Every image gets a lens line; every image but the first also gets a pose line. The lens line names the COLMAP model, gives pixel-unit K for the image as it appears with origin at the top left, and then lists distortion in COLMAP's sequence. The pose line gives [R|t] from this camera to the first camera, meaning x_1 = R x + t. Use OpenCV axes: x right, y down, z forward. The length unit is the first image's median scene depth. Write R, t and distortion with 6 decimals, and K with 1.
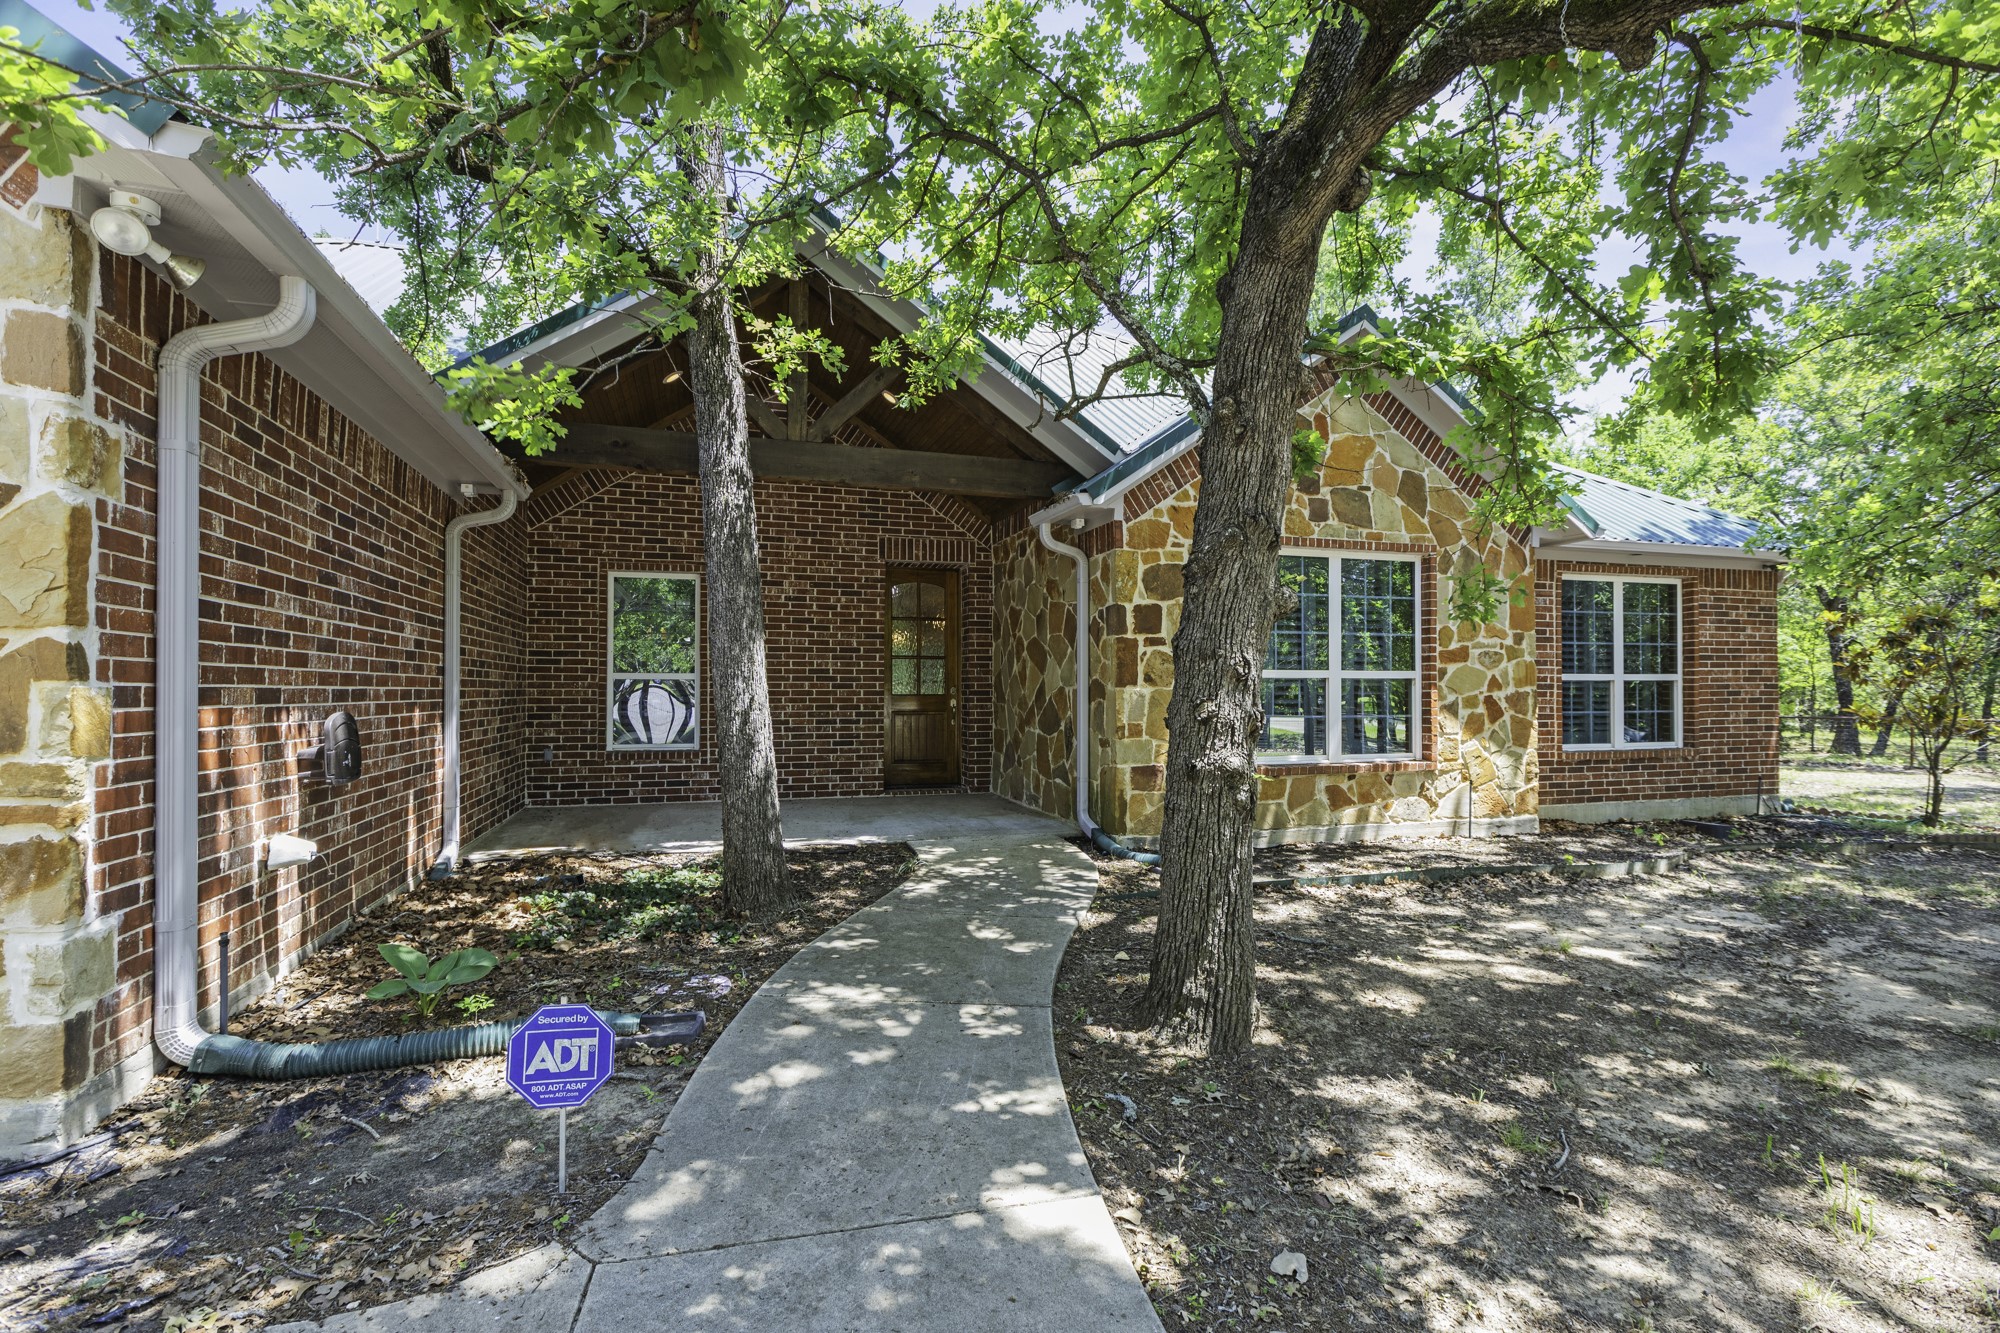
lens RADIAL K [[940.1, 0, 996.9], [0, 940.1, 677.0], [0, 0, 1]] dist [-0.000287, -0.000016]
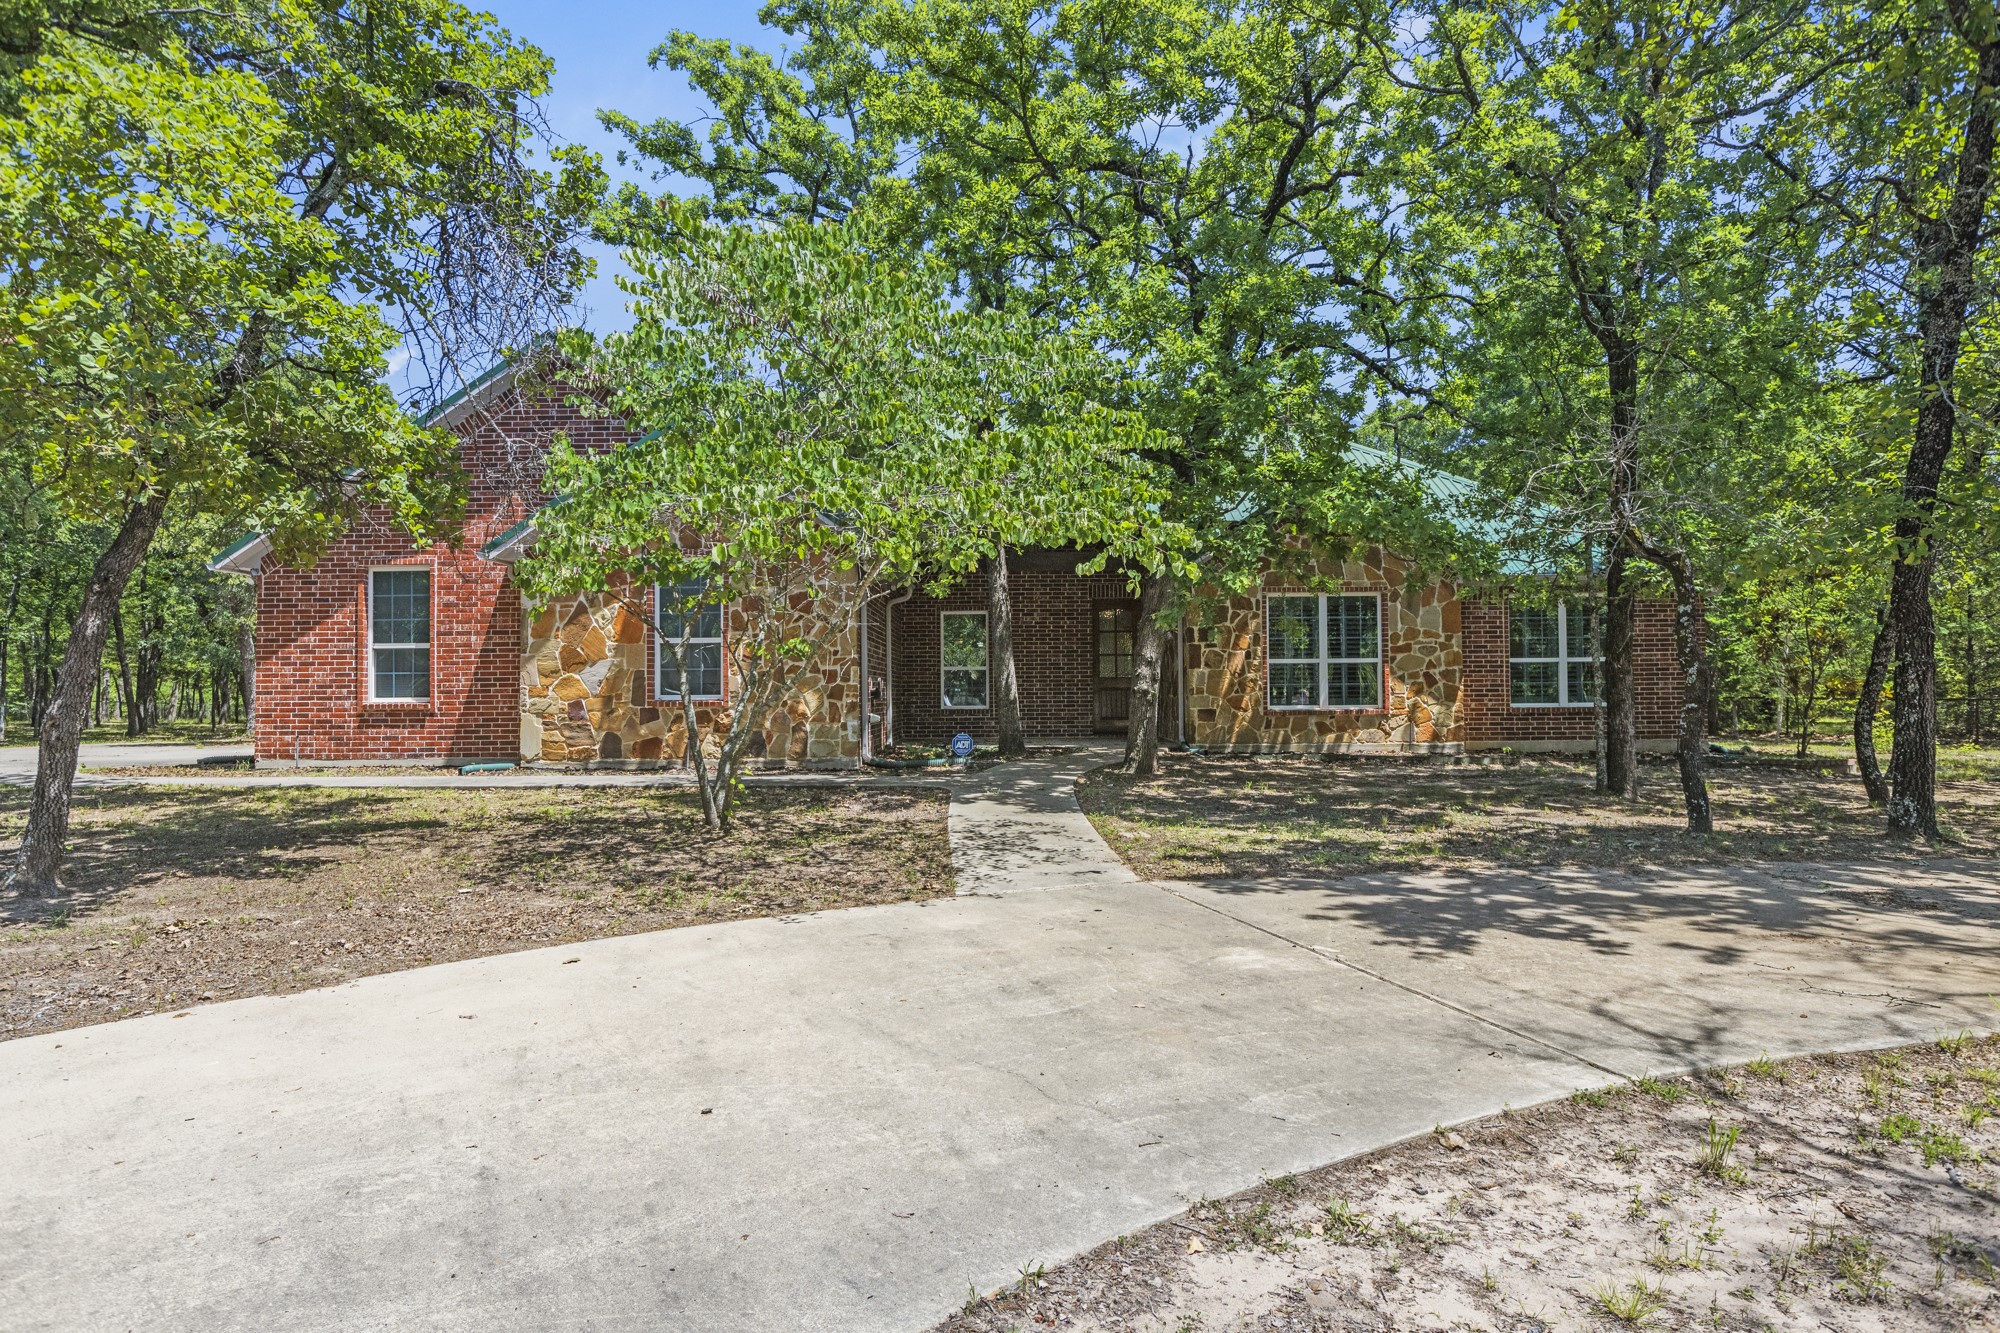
lens RADIAL K [[1213.8, 0, 1001.3], [0, 1213.8, 670.8], [0, 0, 1]] dist [0.002121, 0.000165]
pose [[0.958217, -0.013982, -0.285700, 0.420584], [0.013046, 0.999901, -0.005180, 0.019931], [0.285745, 0.001236, 0.958305, -1.379718]]
